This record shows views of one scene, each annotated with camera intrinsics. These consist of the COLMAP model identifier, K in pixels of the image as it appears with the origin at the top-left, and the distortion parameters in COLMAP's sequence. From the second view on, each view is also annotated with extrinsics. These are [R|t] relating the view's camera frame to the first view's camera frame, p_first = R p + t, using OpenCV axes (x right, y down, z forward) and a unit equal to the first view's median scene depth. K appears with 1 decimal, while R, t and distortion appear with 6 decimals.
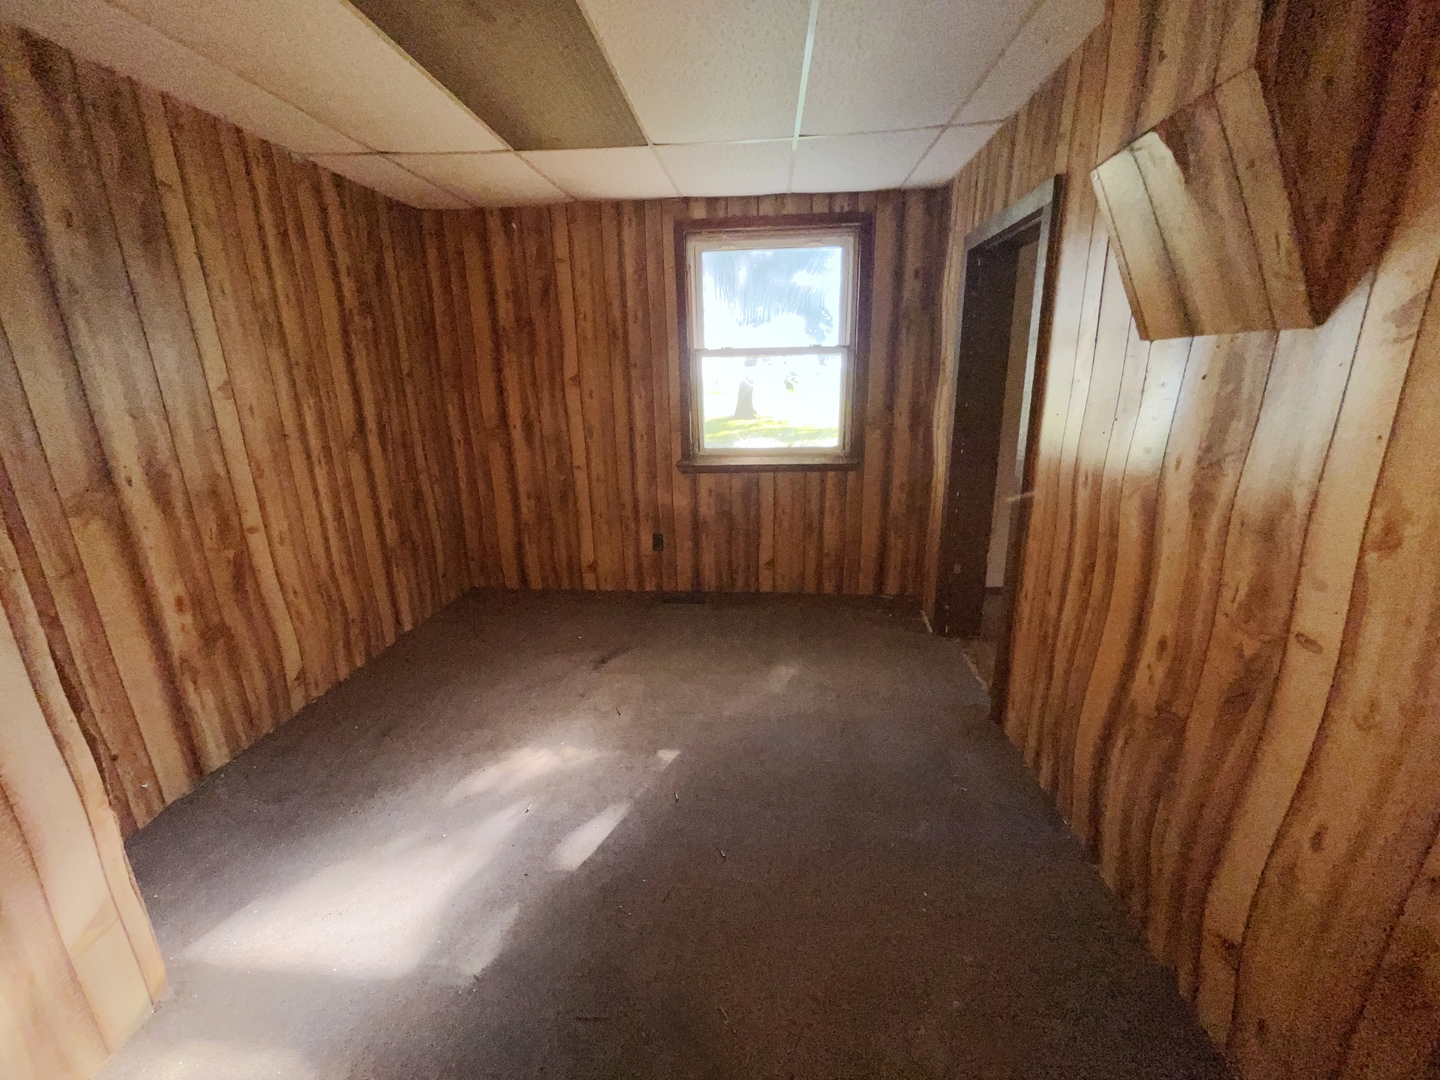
lens RADIAL K [[569.4, 0, 721.2], [0, 569.4, 542.7], [0, 0, 1]] dist [-0.000608, -0.000368]
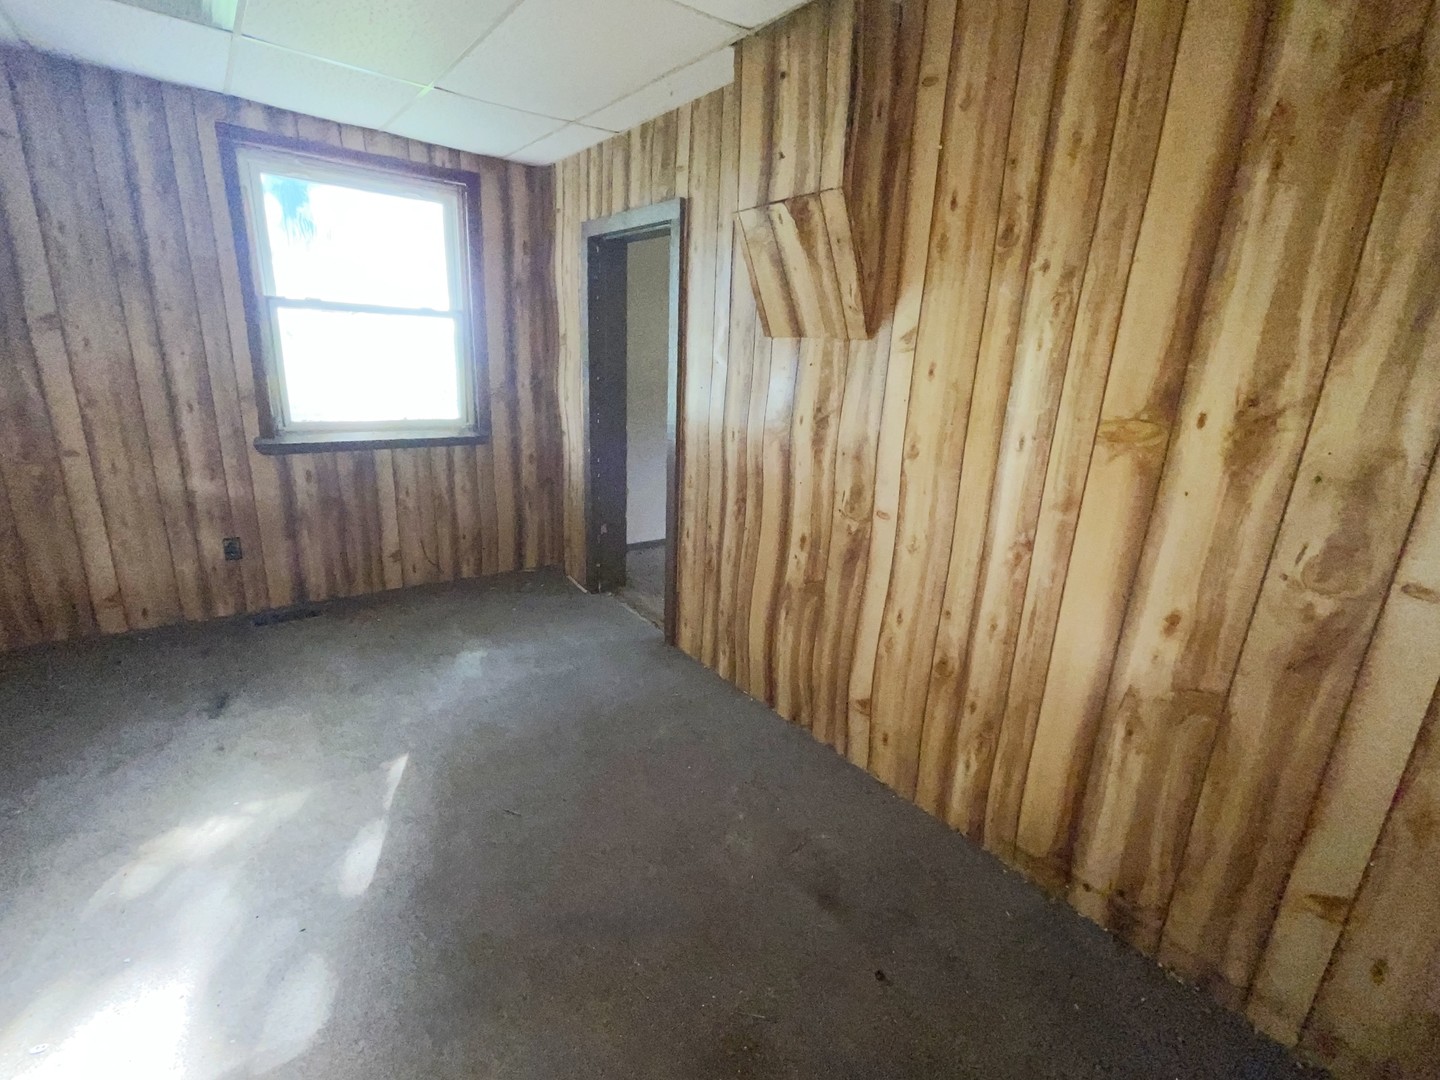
lens RADIAL K [[598.1, 0, 727.9], [0, 598.1, 535.3], [0, 0, 1]] dist [0.000823, -0.000145]
pose [[0.755906, -0.135515, 0.640502, -0.268534], [0.123334, 0.990301, 0.063969, 0.026673], [-0.642958, 0.030641, 0.765288, -0.065600]]
